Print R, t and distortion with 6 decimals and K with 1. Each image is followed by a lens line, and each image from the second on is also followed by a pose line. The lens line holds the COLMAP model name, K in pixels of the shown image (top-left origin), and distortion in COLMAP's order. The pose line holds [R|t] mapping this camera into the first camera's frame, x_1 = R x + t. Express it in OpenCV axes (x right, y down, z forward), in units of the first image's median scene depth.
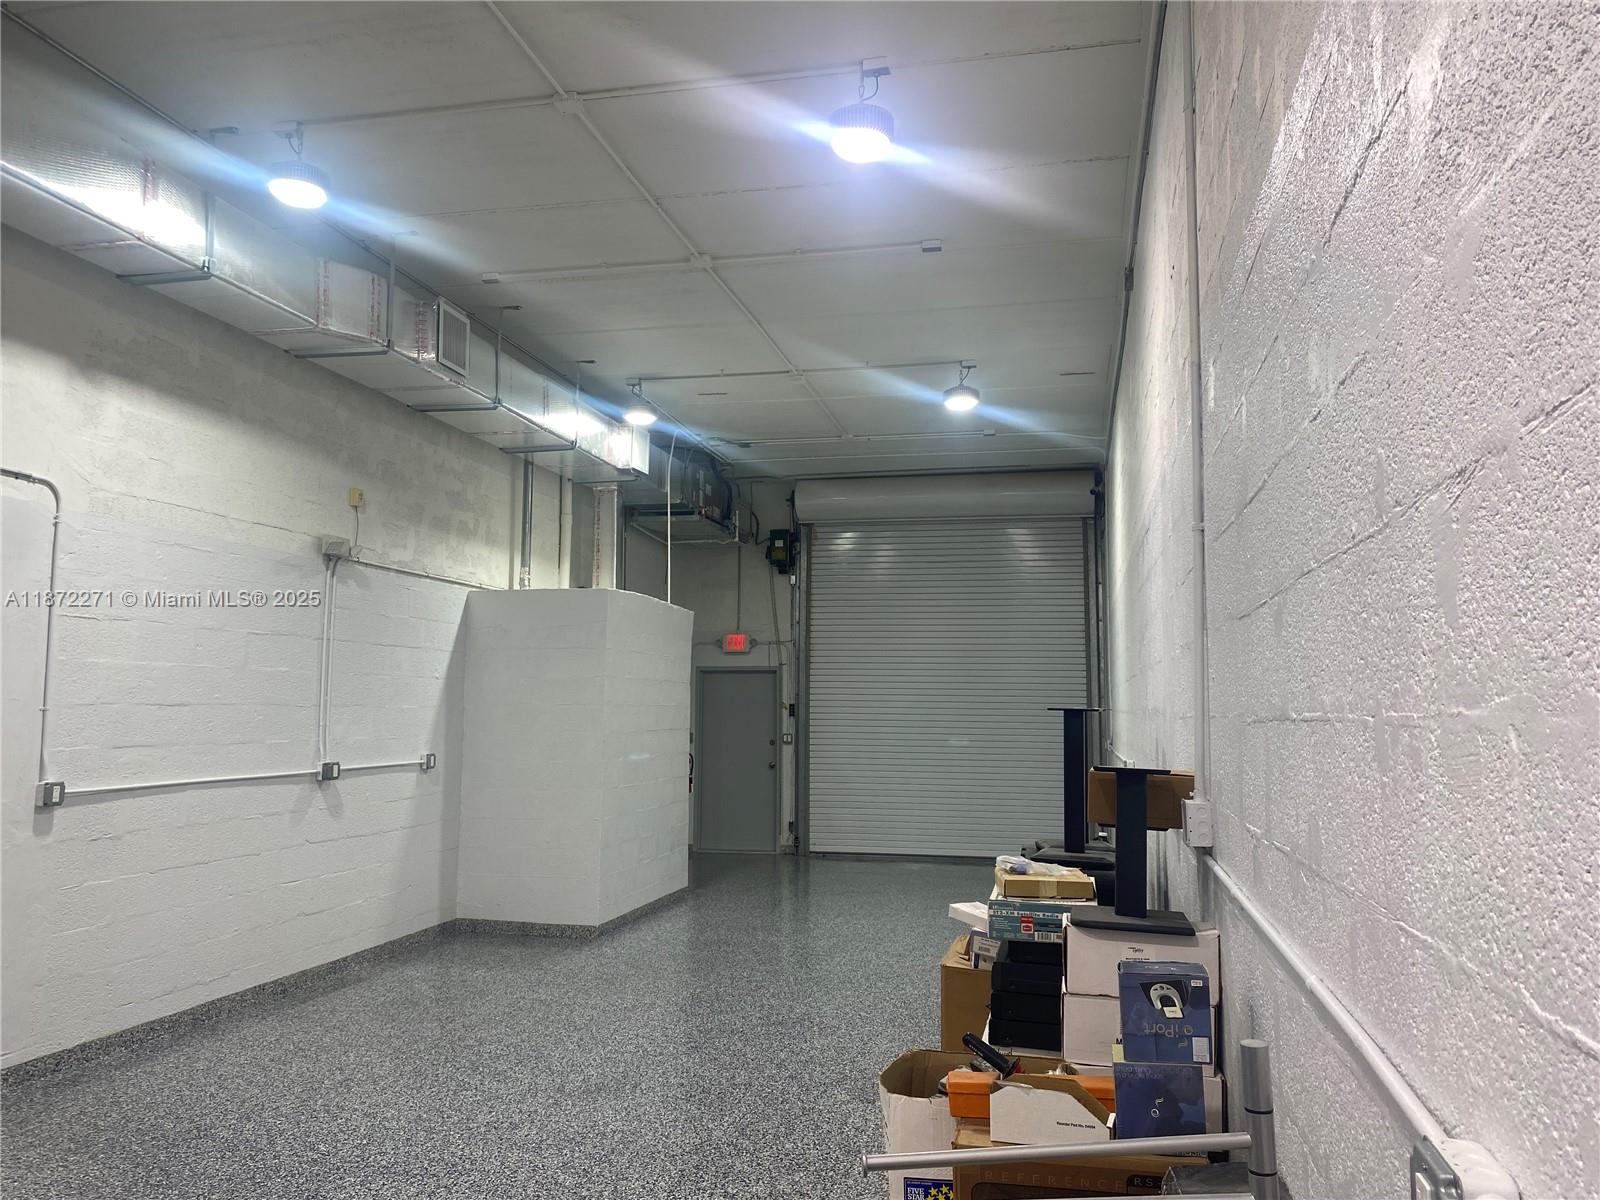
lens RADIAL K [[1218.1, 0, 804.4], [0, 1218.1, 599.4], [0, 0, 1]] dist [-0.002031, 0.013953]
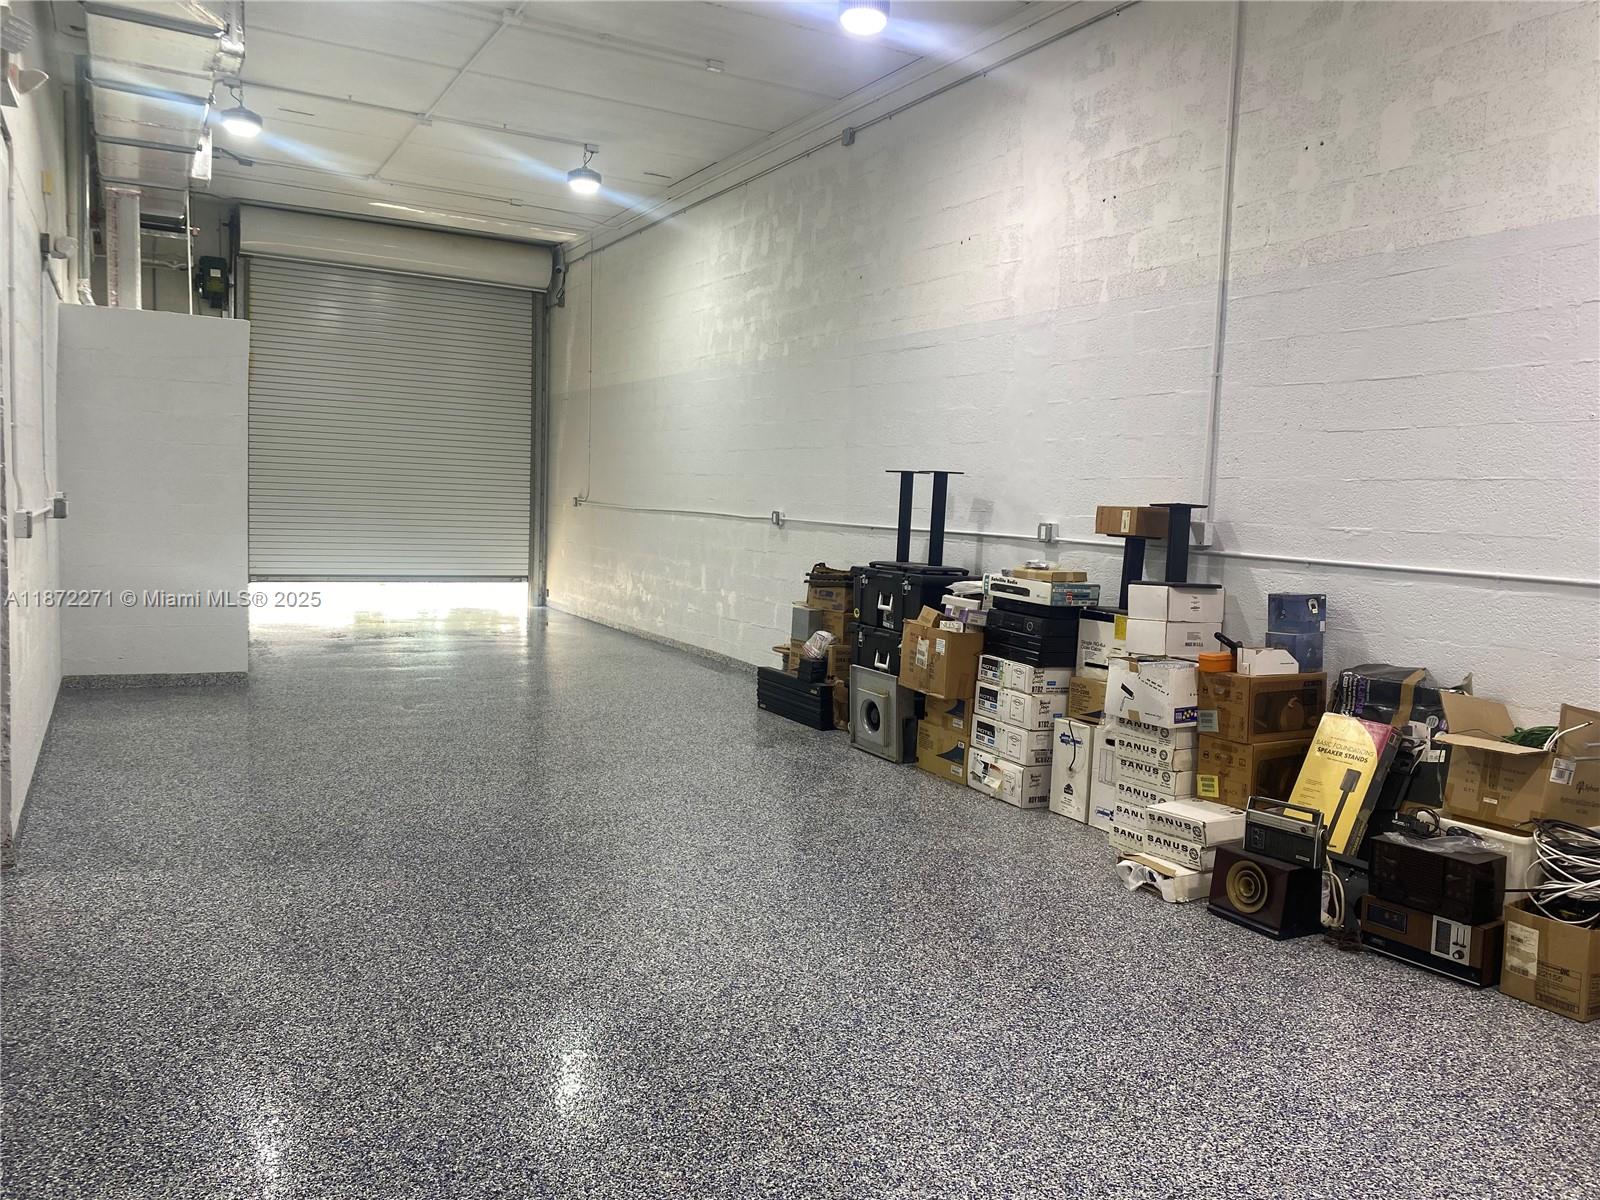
lens RADIAL K [[1218.1, 0, 811.1], [0, 1218.1, 607.7], [0, 0, 1]] dist [-0.002031, 0.013953]
pose [[0.743170, -0.037651, 0.668042, -0.432906], [-0.096245, 0.982017, 0.162416, 0.012629], [-0.662144, -0.184998, 0.726182, -0.005262]]
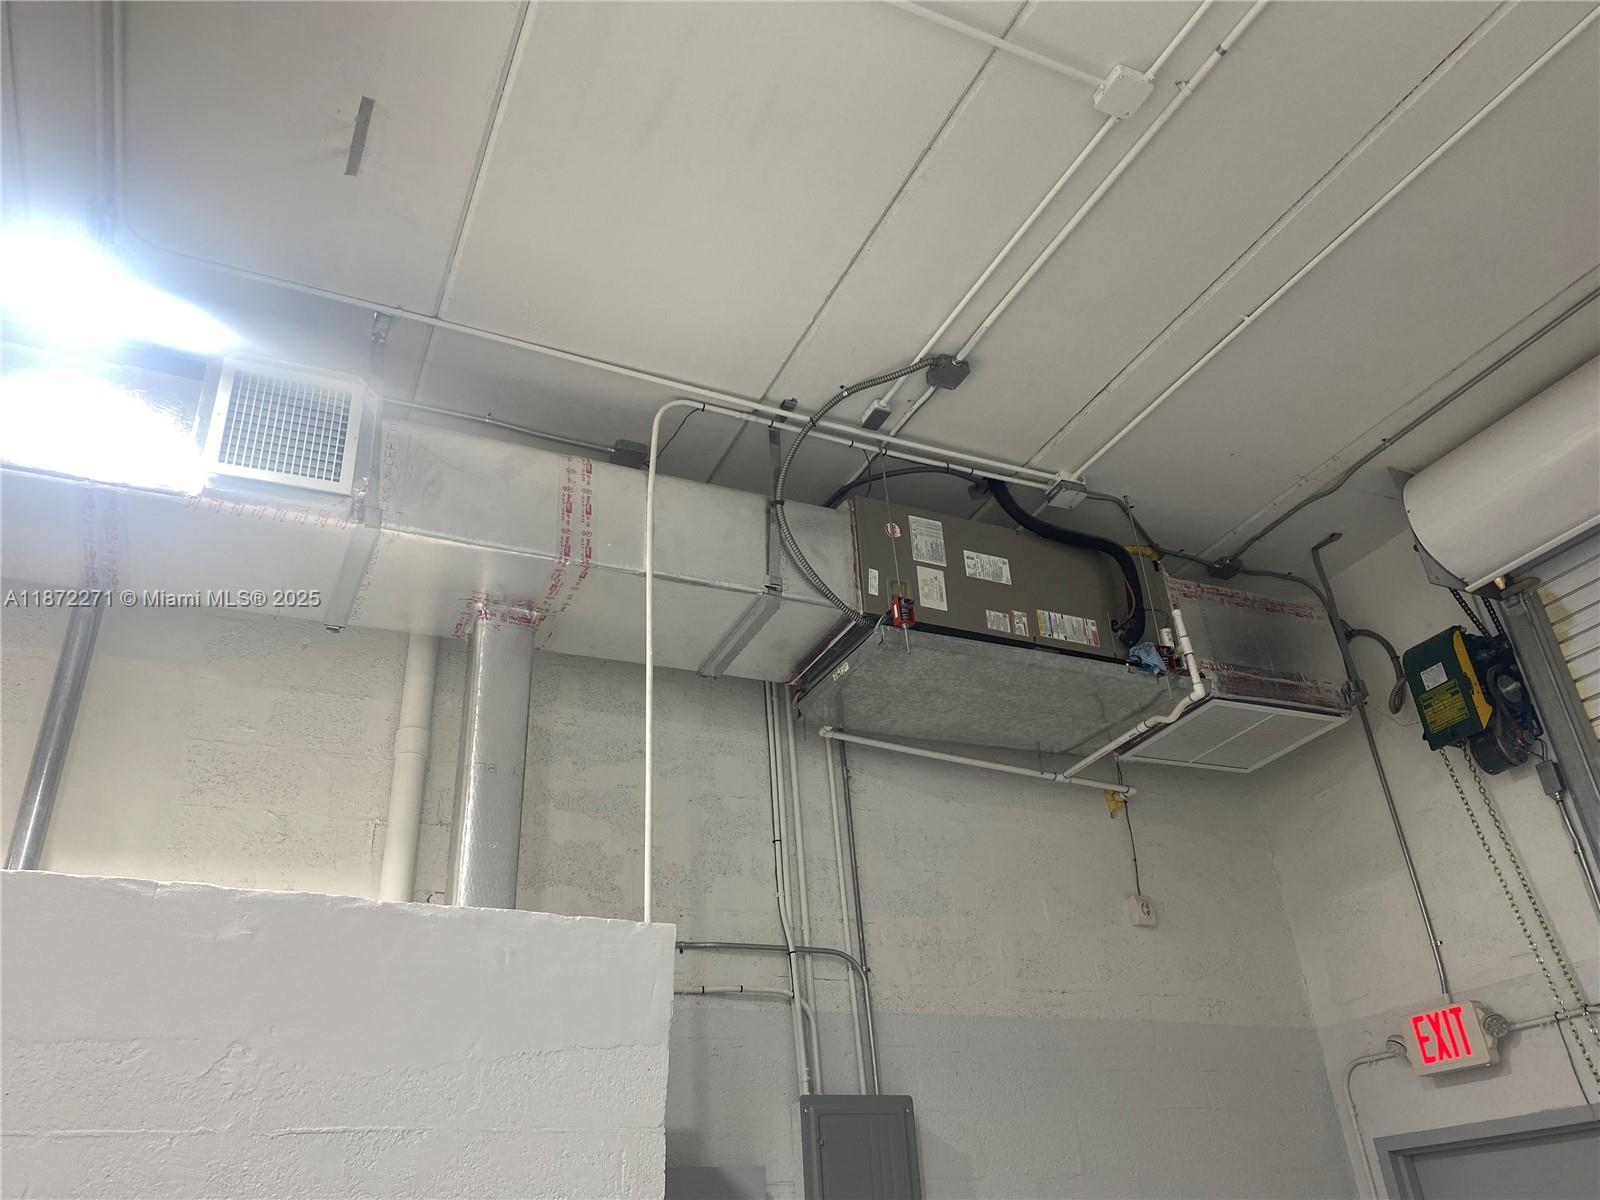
lens RADIAL K [[1218.1, 0, 800.6], [0, 1218.1, 598.9], [0, 0, 1]] dist [-0.002031, 0.013953]
pose [[0.612171, -0.426127, -0.666080, 0.134249], [0.132033, 0.885626, -0.445235, 0.075065], [0.779624, 0.184615, 0.598417, 0.960666]]
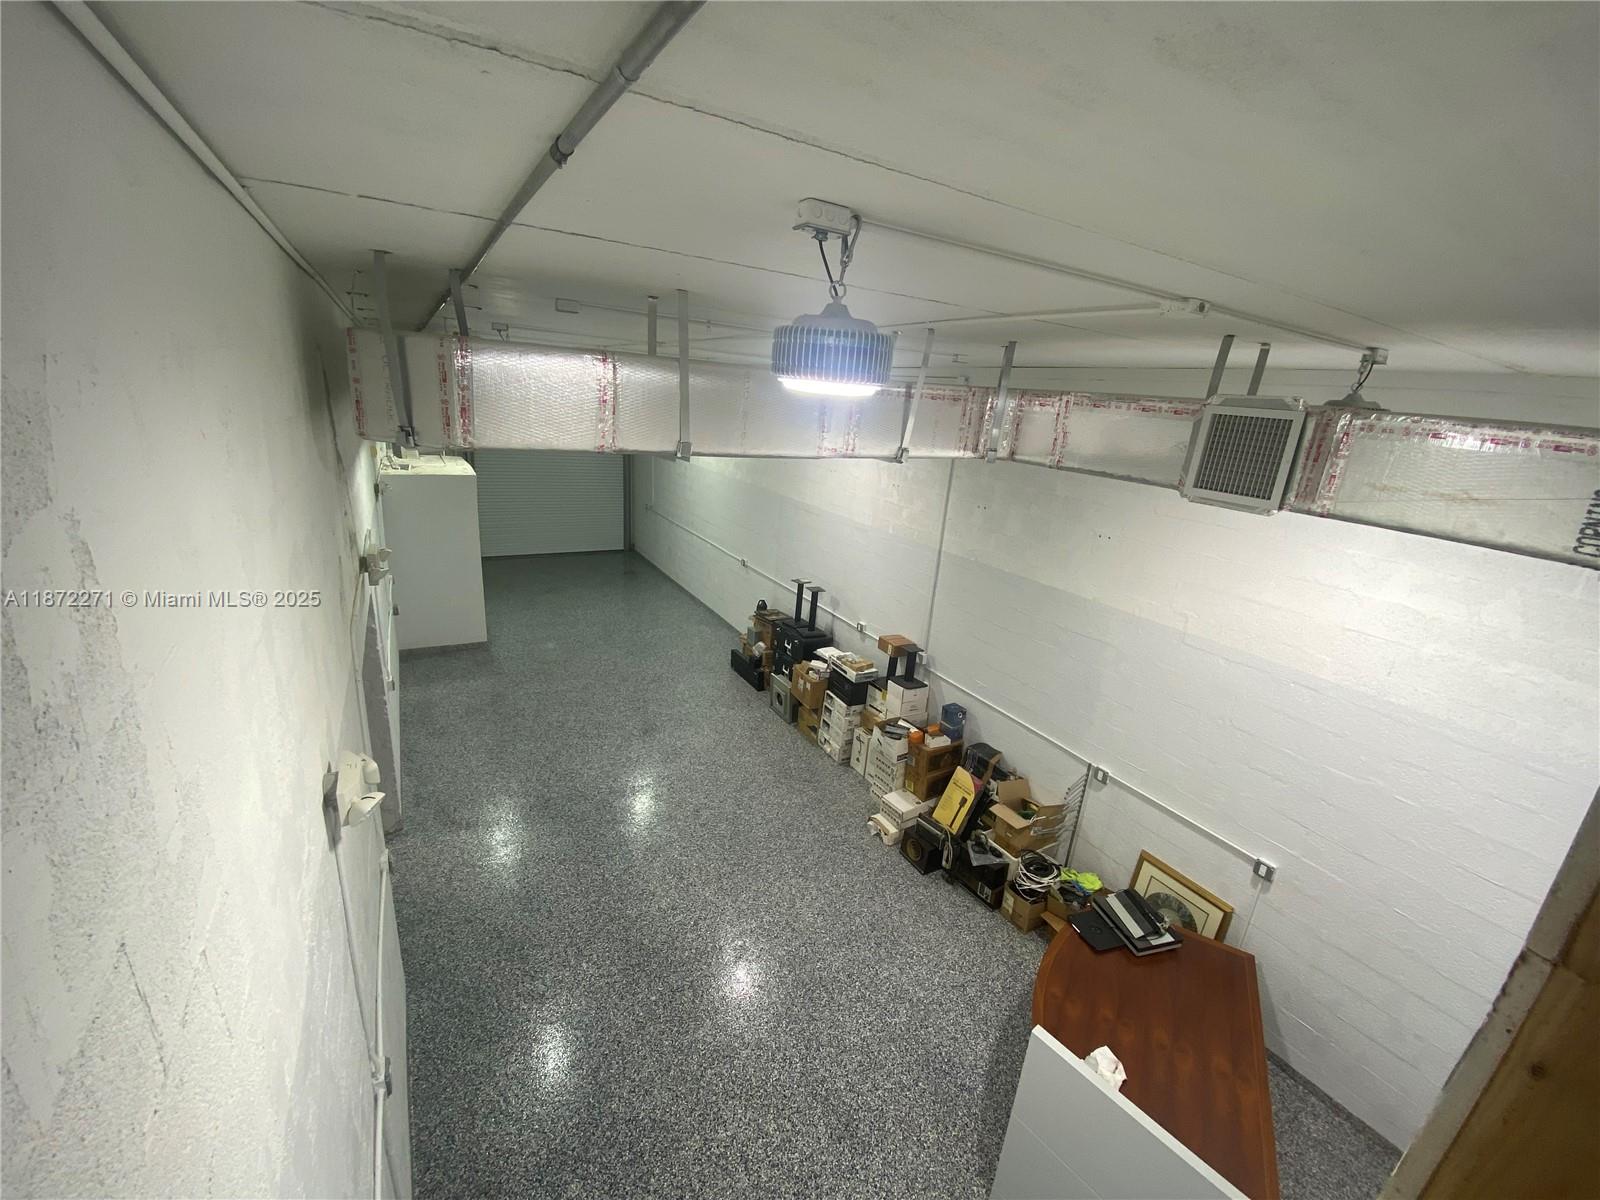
lens RADIAL K [[635.7, 0, 796.1], [0, 635.7, 589.0], [0, 0, 1]] dist [0.000570, -0.000227]
pose [[0.730666, -0.148086, 0.666482, -0.445766], [-0.132096, 0.927085, 0.350806, -0.237955], [-0.669834, -0.344362, 0.657828, -0.031307]]
